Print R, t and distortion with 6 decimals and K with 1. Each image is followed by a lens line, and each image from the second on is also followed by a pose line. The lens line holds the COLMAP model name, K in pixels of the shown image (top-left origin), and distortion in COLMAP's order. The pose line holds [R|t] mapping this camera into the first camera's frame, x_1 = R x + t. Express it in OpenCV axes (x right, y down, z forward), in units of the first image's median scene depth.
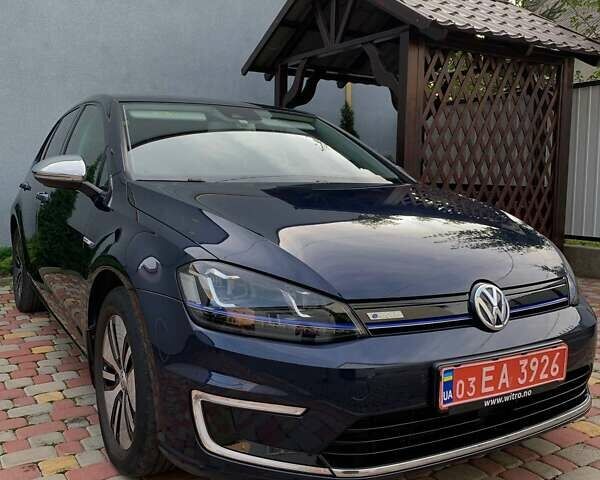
lens RADIAL K [[627.9, 0, 308.9], [0, 627.9, 241.0], [0, 0, 1]] dist [0.006028, -0.167424]
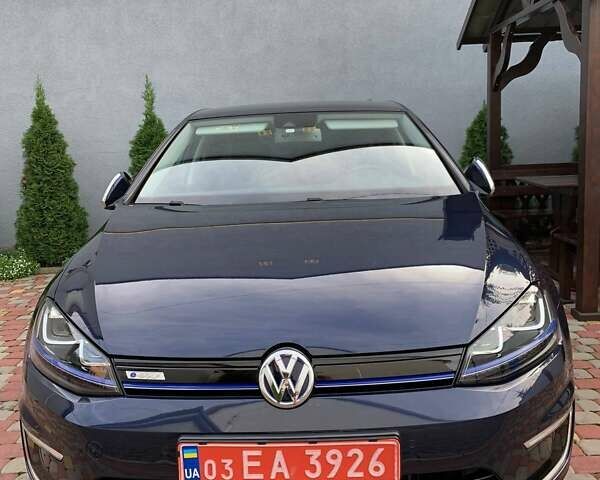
lens RADIAL K [[614.3, 0, 300.0], [0, 614.3, 240.0], [0, 0, 1]] dist [0.095220, -0.232862]
pose [[0.835929, 0.034855, -0.547730, 0.779594], [-0.002470, 0.998210, 0.059751, -0.135696], [0.548832, -0.048595, 0.834519, 0.333156]]
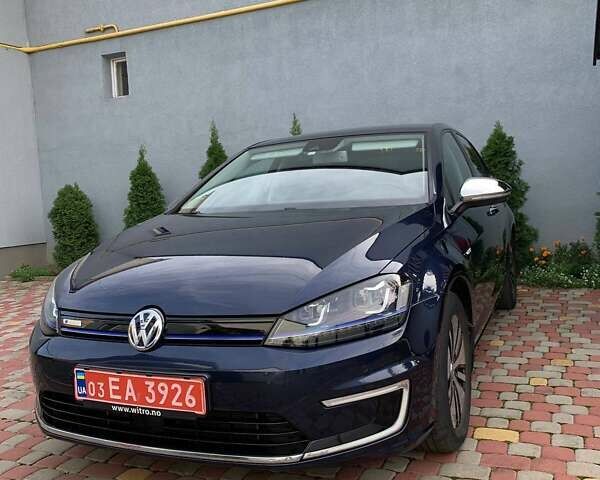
lens RADIAL K [[614.3, 0, 300.0], [0, 614.3, 240.0], [0, 0, 1]] dist [0.095220, -0.232862]
pose [[0.559059, 0.018596, -0.828919, 1.430567], [-0.015996, 0.999804, 0.011641, -0.080226], [0.828973, 0.006751, 0.559247, 0.616162]]
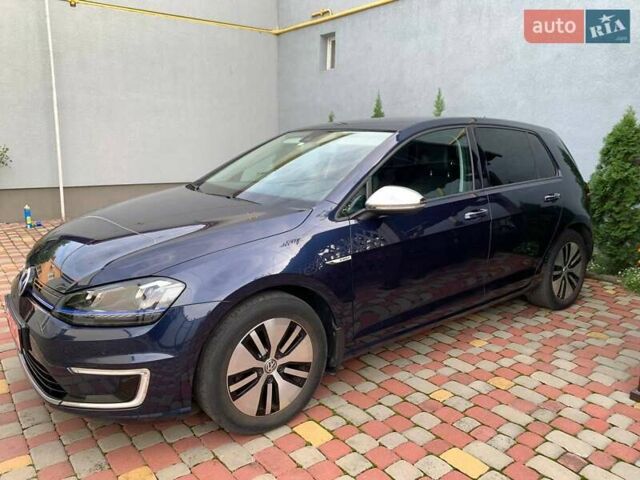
lens RADIAL K [[493.7, 0, 320.0], [0, 493.7, 240.0], [0, 0, 1]] dist [0.004278, -0.000996]
pose [[0.077792, 0.185953, -0.979474, 1.634977], [-0.106988, 0.978335, 0.177240, -0.324798], [0.991212, 0.091004, 0.096002, 1.699643]]
